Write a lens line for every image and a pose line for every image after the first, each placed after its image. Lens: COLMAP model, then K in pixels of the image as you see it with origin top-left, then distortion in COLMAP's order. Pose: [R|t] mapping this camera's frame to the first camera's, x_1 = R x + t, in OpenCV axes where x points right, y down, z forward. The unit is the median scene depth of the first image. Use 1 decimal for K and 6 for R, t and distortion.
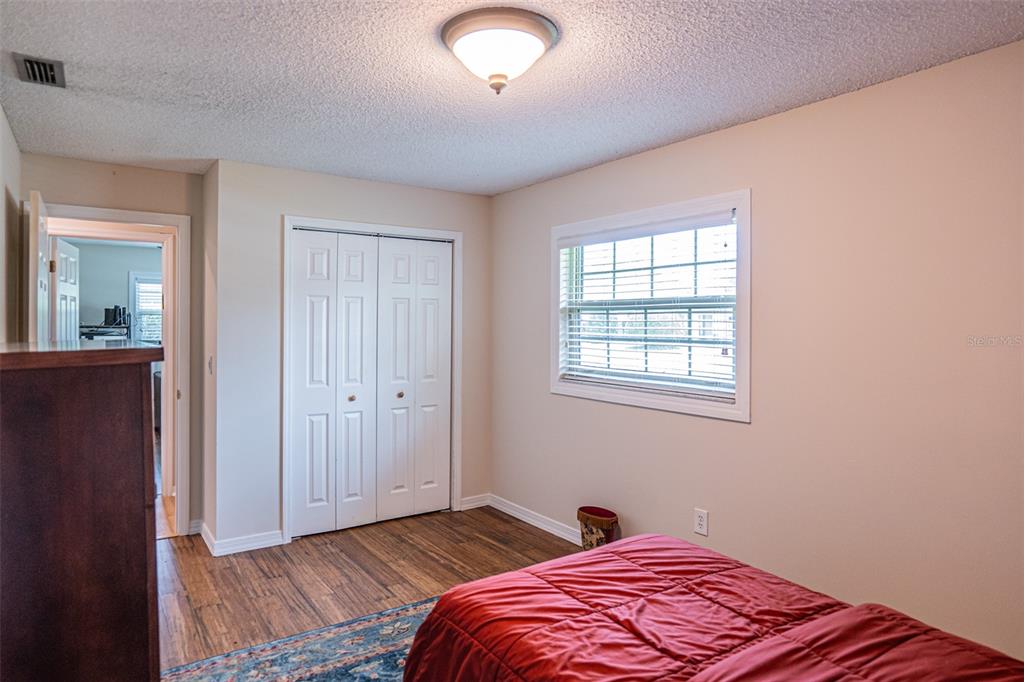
lens RADIAL K [[607.6, 0, 506.6], [0, 607.6, 323.0], [0, 0, 1]] dist [-0.027348, 0.002564]
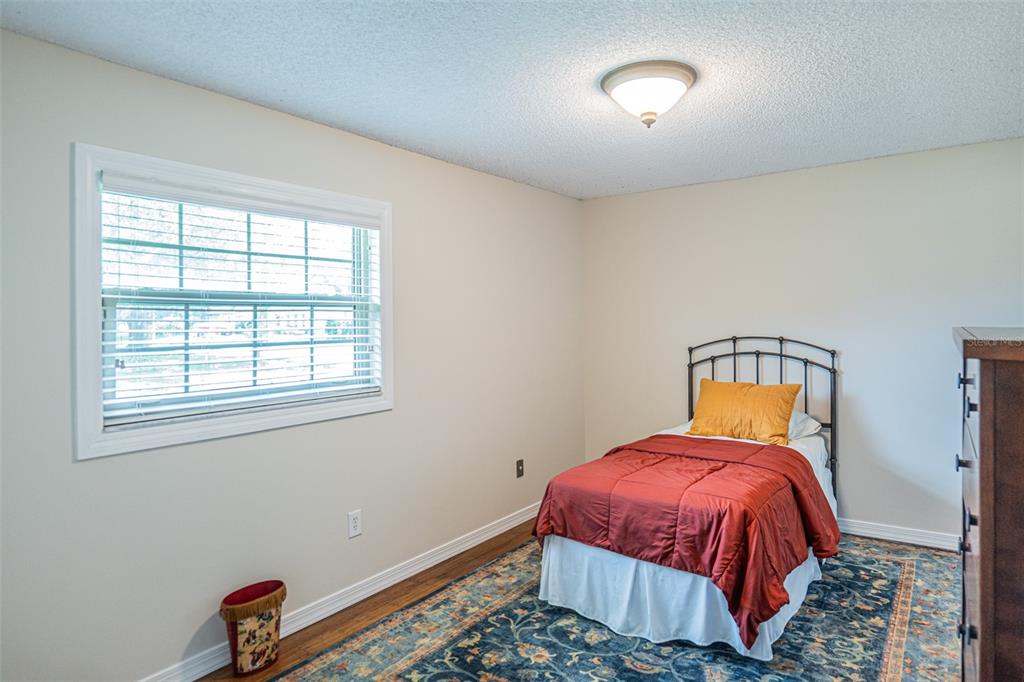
lens RADIAL K [[621.4, 0, 510.9], [0, 621.4, 314.2], [0, 0, 1]] dist [0.001203, 0.001295]
pose [[-0.323684, 0.010303, 0.946109, -0.650201], [0.013802, 0.999886, -0.006166, -0.002101], [-0.946065, 0.011063, -0.323789, 0.973607]]
